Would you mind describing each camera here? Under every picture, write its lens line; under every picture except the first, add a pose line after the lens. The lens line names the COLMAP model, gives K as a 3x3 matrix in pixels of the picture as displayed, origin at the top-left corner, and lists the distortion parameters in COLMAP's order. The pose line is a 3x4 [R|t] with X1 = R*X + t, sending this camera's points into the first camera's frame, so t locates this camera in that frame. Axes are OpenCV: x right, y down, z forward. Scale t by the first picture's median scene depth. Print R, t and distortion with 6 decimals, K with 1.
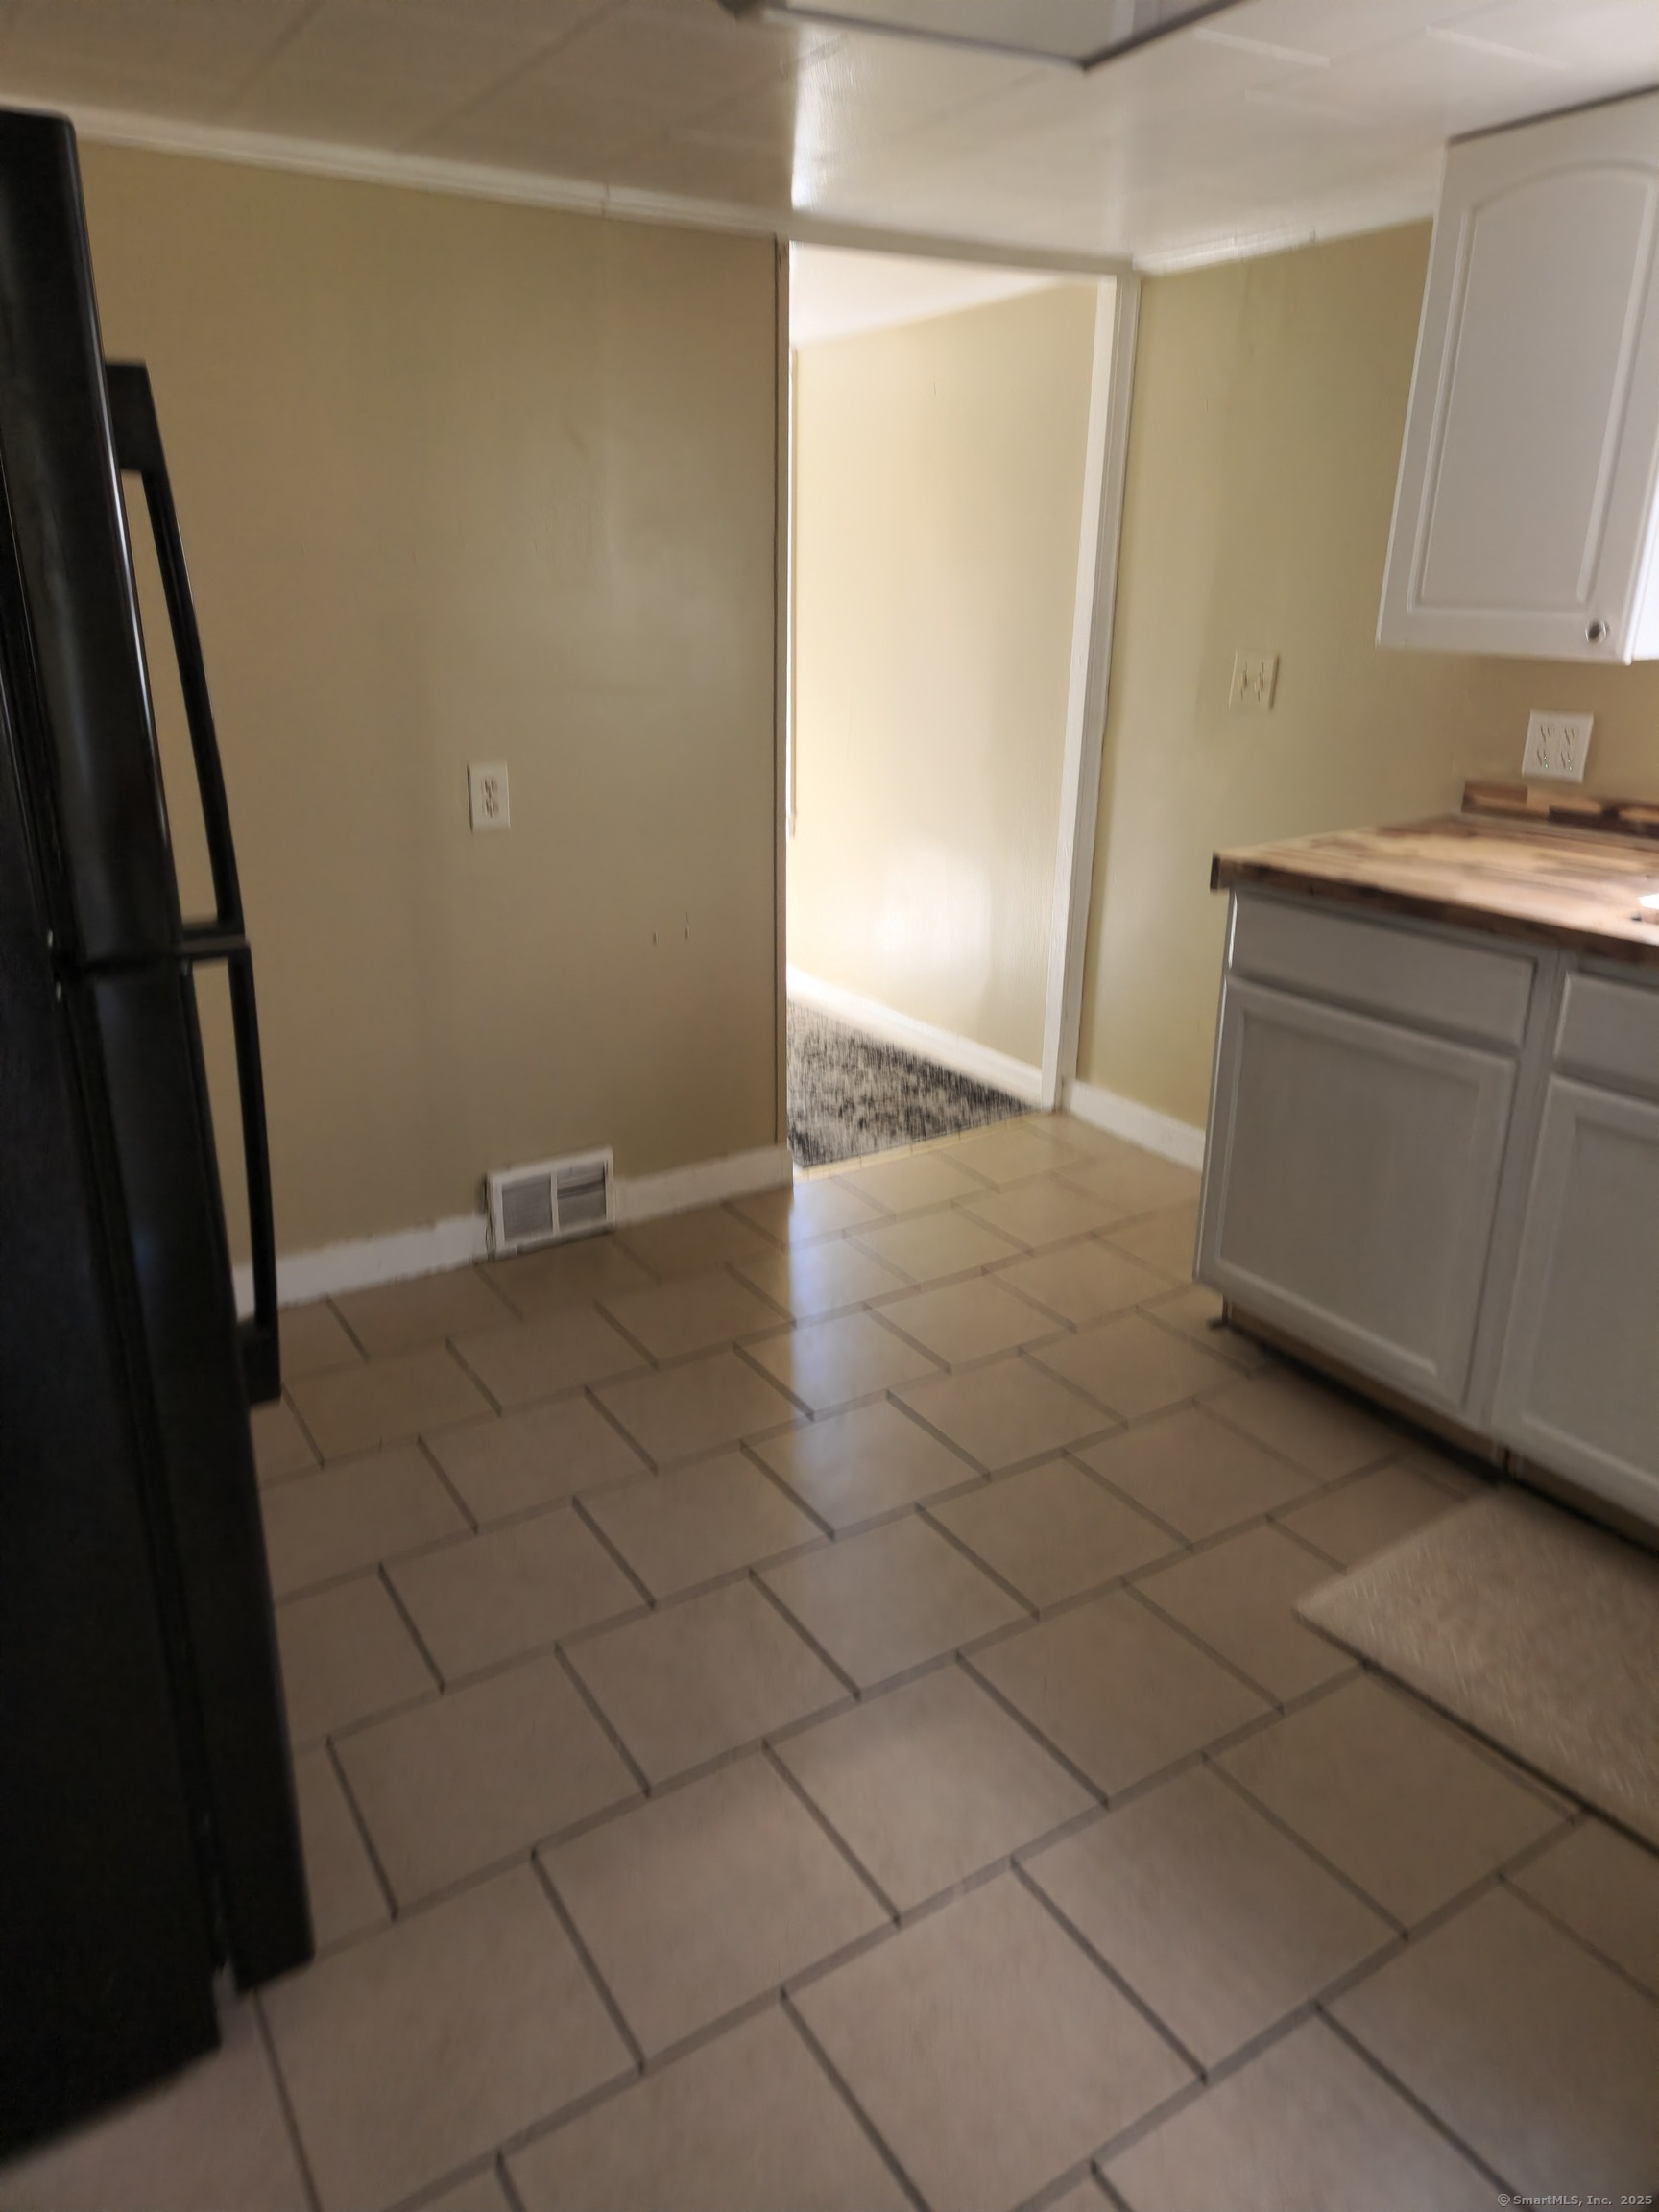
lens RADIAL K [[1491.1, 0, 829.5], [0, 1491.1, 1106.0], [0, 0, 1]] dist [0.064268, -0.061957]
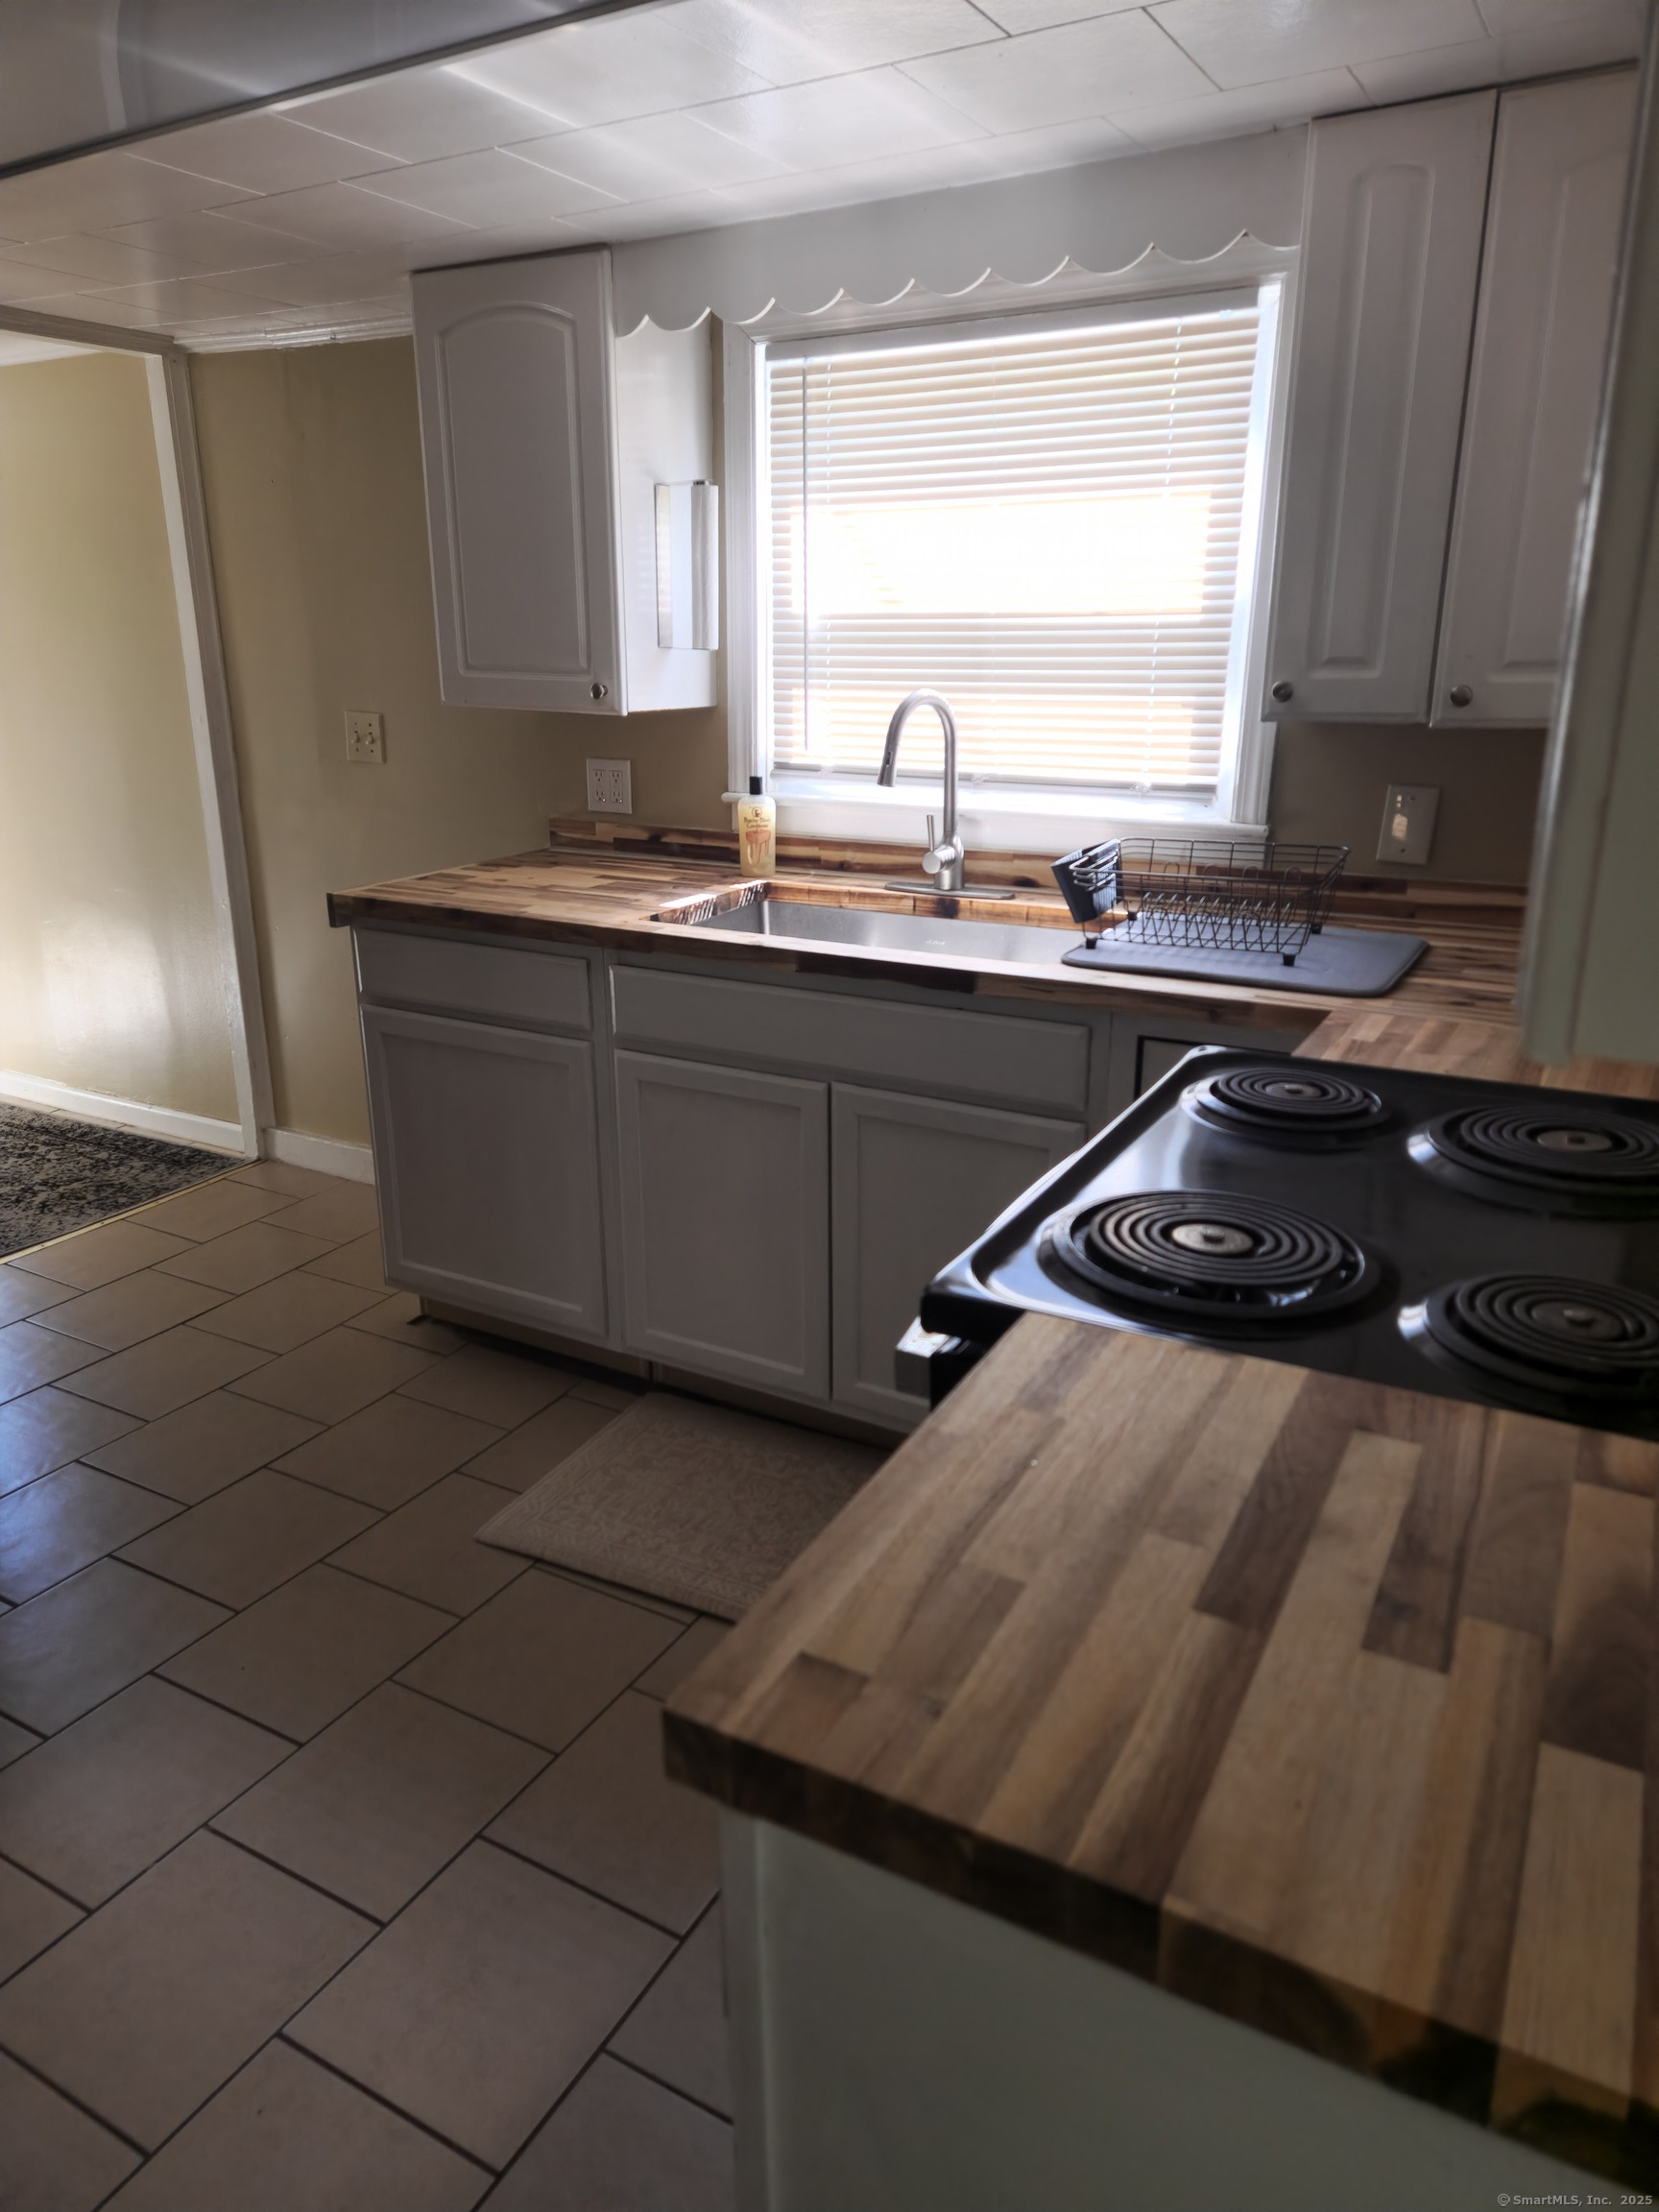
lens RADIAL K [[1465.8, 0, 829.8], [0, 1465.8, 1115.2], [0, 0, 1]] dist [0.099100, -0.081063]
pose [[0.881558, -0.145668, 0.449038, 0.066569], [0.158993, 0.987246, 0.008125, 0.039546], [-0.444495, 0.064231, 0.893475, -0.115497]]
